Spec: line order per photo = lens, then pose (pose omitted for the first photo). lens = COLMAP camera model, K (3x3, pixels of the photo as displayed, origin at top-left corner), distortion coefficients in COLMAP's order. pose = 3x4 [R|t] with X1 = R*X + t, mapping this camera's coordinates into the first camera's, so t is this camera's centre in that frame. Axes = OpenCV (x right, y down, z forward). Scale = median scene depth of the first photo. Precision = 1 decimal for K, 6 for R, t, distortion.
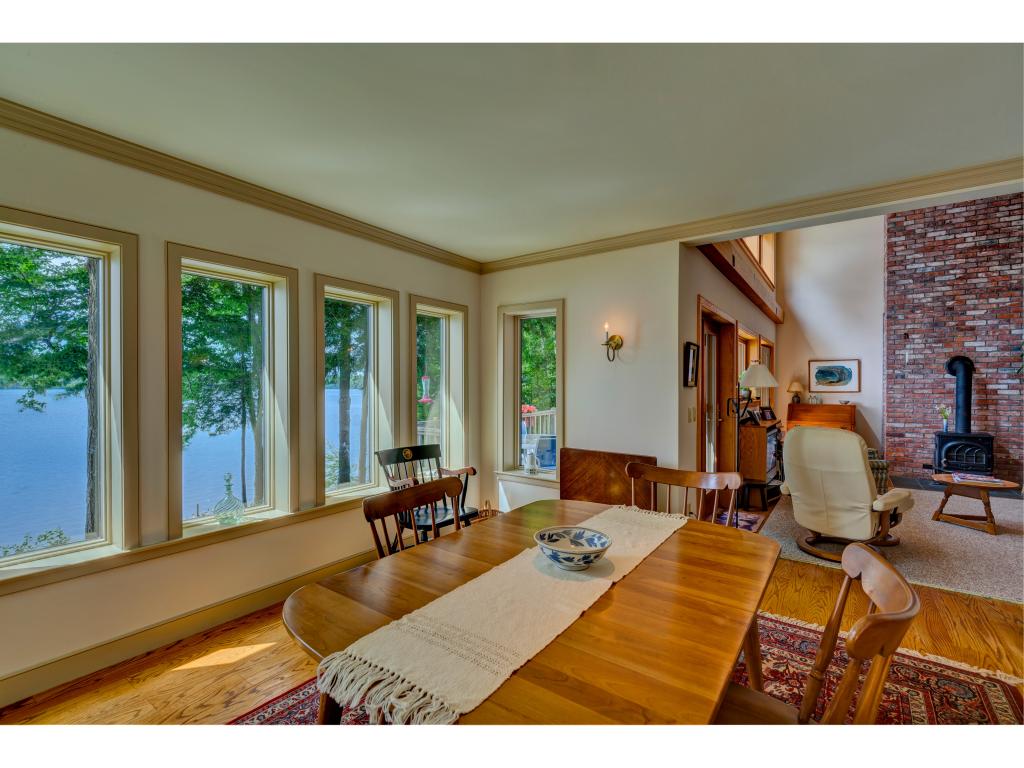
lens RADIAL K [[458.7, 0, 513.7], [0, 458.7, 386.9], [0, 0, 1]] dist [-0.001392, -0.000590]
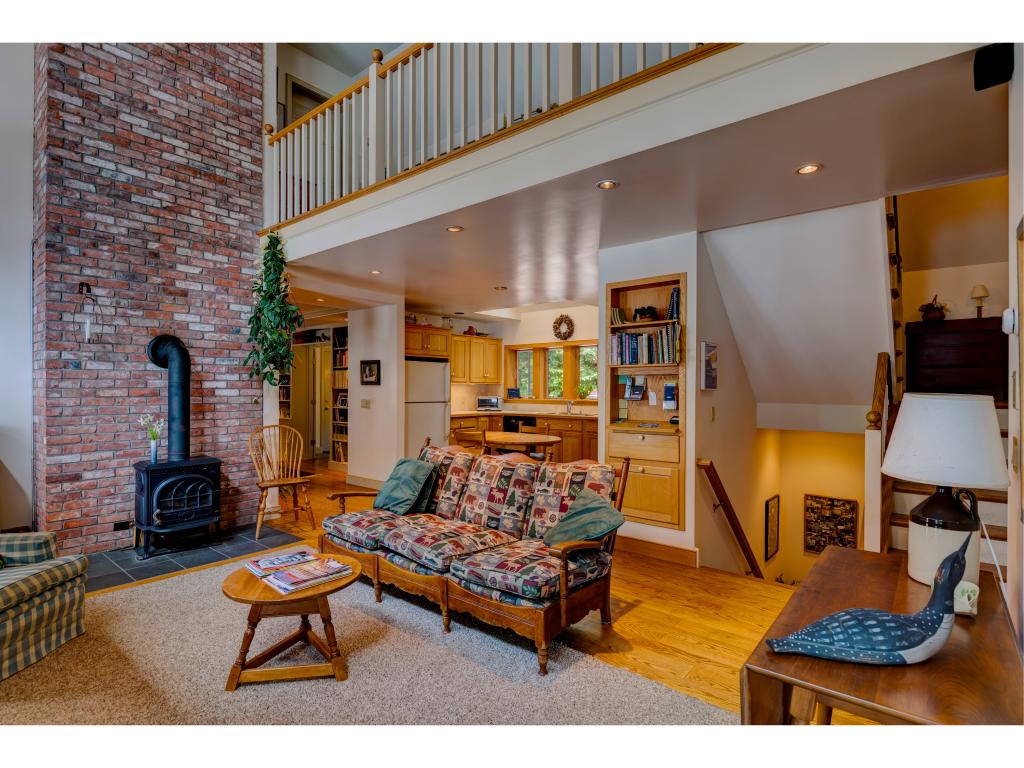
lens RADIAL K [[513.0, 0, 513.3], [0, 513.0, 389.3], [0, 0, 1]] dist [0.001265, -0.008113]
pose [[0.066287, -0.007578, 0.997772, 0.310981], [-0.000950, 0.999970, 0.007658, 0.000213], [-0.997800, -0.001455, 0.066278, 0.482378]]
